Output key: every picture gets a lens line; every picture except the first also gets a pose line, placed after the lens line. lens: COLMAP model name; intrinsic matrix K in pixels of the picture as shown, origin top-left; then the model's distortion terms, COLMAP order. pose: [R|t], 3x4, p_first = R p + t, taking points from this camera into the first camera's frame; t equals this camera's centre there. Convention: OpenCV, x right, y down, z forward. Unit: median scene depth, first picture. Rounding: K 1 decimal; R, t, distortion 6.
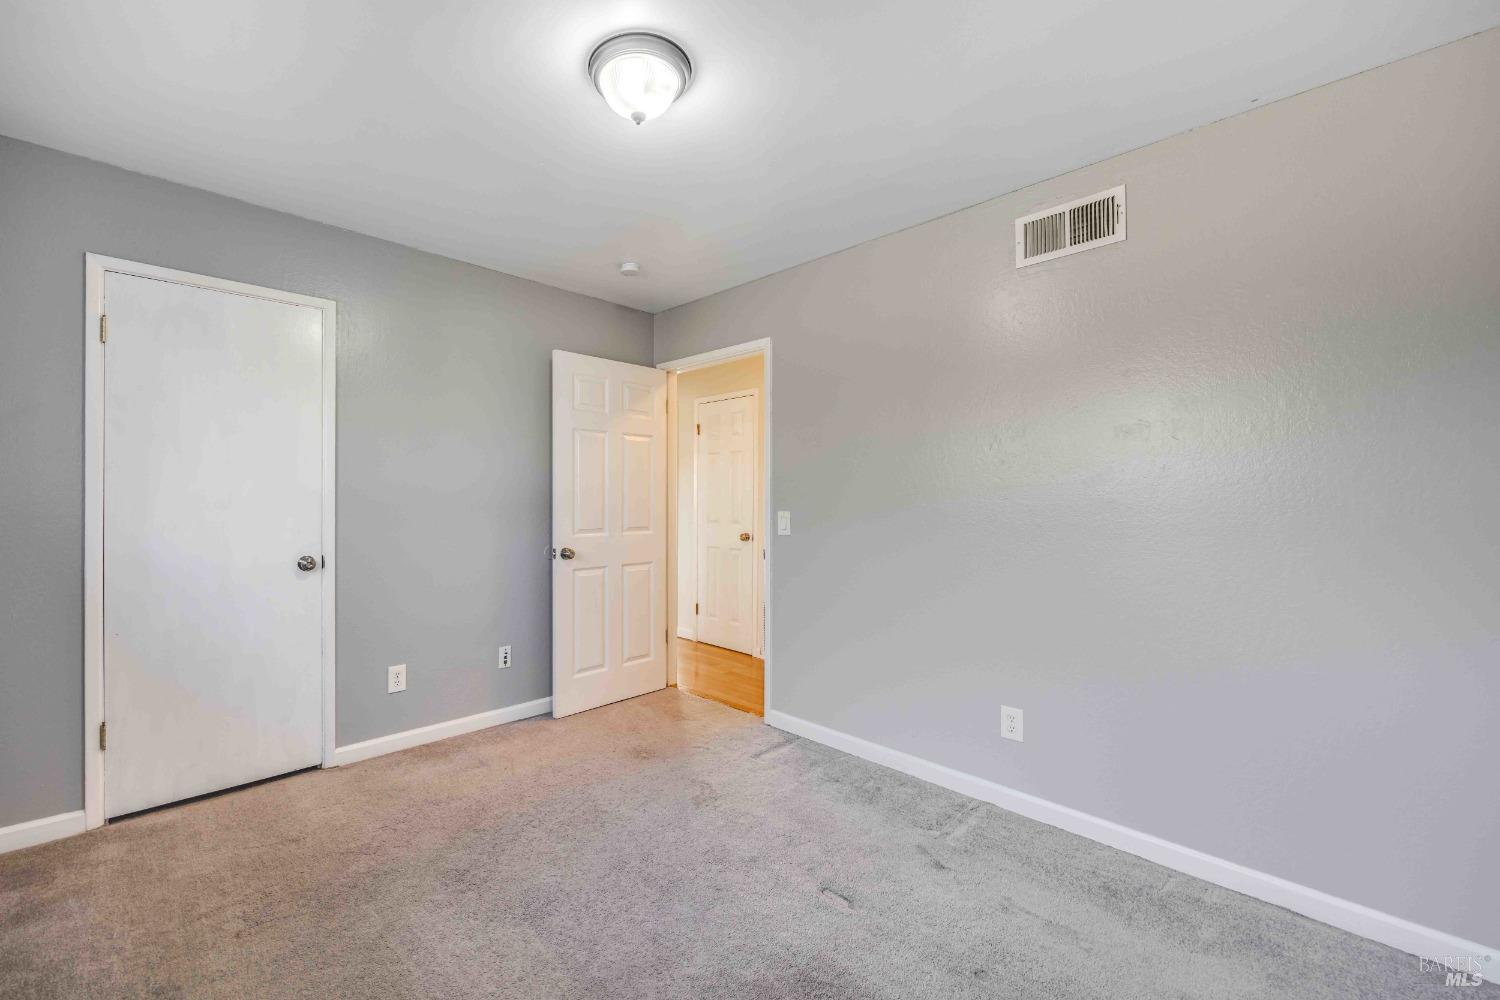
lens RADIAL K [[599.0, 0, 666.0], [0, 599.0, 496.7], [0, 0, 1]] dist [-0.001826, -0.000115]
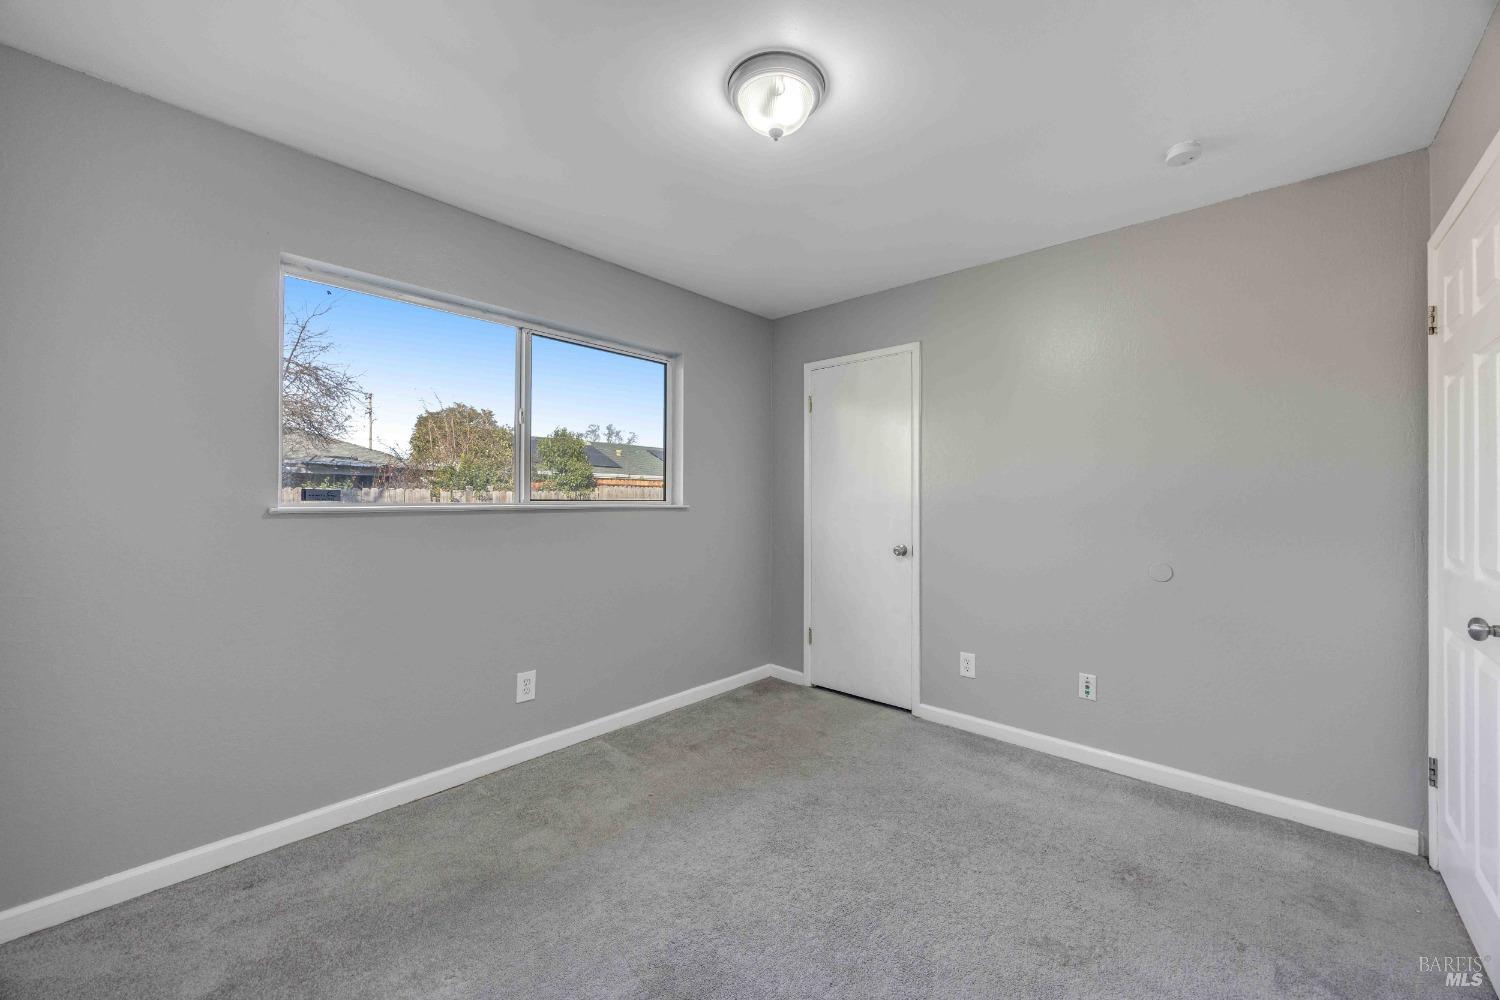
lens RADIAL K [[568.5, 0, 753.0], [0, 568.5, 501.6], [0, 0, 1]] dist [-0.002318, -0.000066]
pose [[0.118827, -0.001239, -0.992914, 0.582094], [0.000608, 0.999999, -0.001175, 0.006561], [0.992915, -0.000464, 0.118828, 0.527982]]
